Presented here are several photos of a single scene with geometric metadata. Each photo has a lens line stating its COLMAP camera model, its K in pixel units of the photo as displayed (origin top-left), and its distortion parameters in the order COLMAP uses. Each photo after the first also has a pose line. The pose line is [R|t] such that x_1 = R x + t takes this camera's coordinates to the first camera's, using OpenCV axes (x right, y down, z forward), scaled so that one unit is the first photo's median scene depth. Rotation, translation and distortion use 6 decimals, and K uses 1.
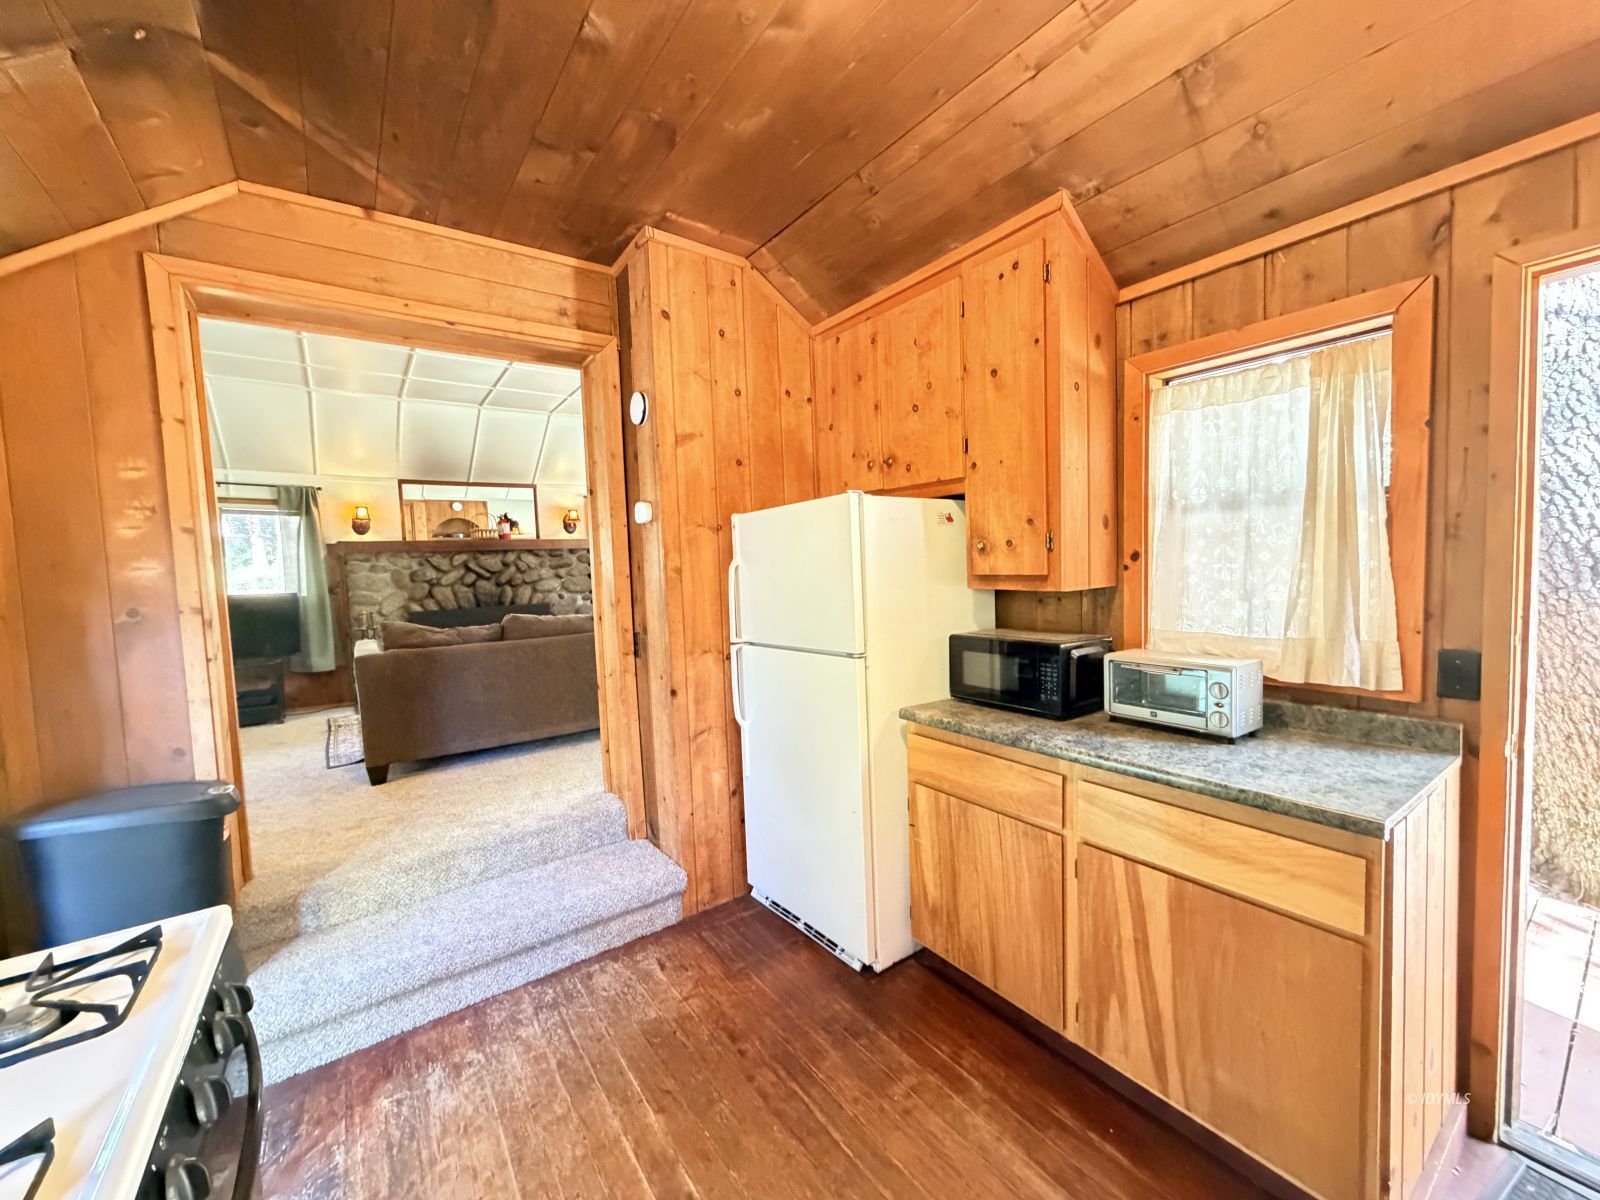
lens RADIAL K [[633.7, 0, 794.9], [0, 633.7, 599.4], [0, 0, 1]] dist [0.001248, 0.000116]
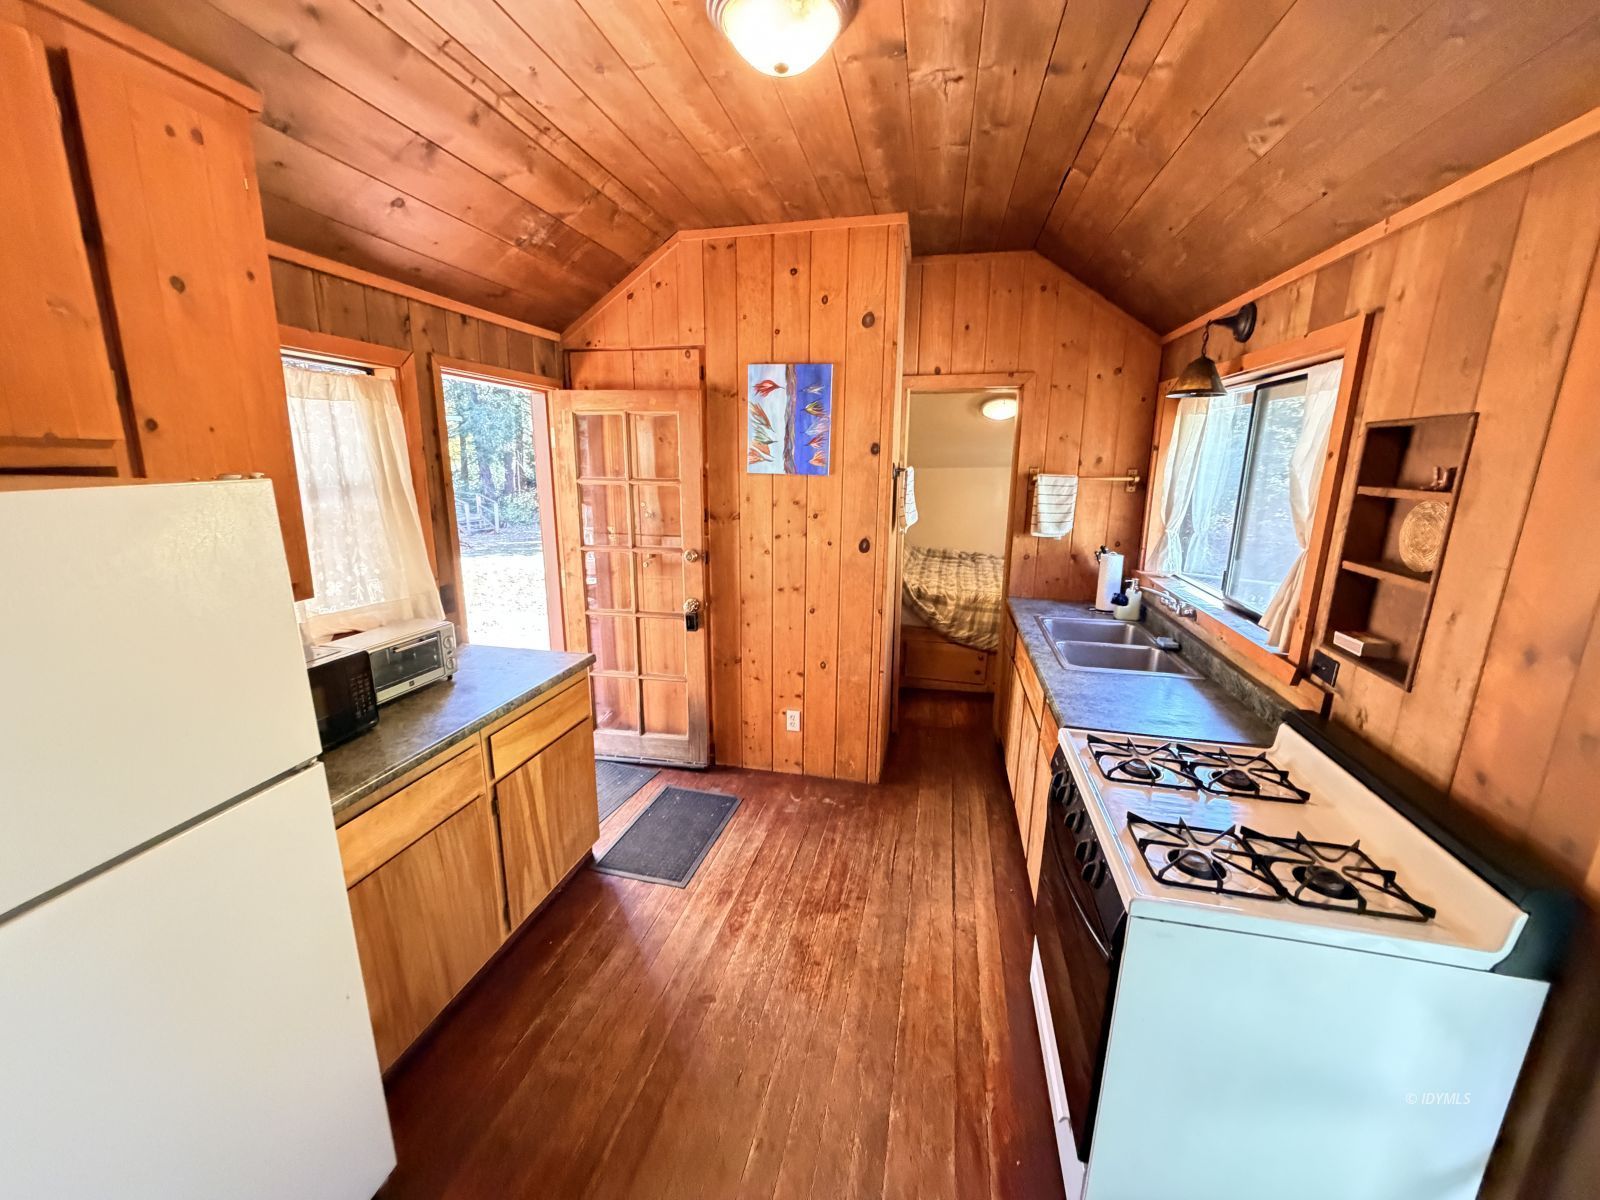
lens RADIAL K [[633.7, 0, 794.9], [0, 633.7, 599.4], [0, 0, 1]] dist [0.001248, 0.000116]
pose [[-0.665788, -0.141492, 0.732602, -0.742367], [0.050146, 0.971150, 0.233137, -0.207542], [-0.744454, 0.191957, -0.639485, 1.237865]]
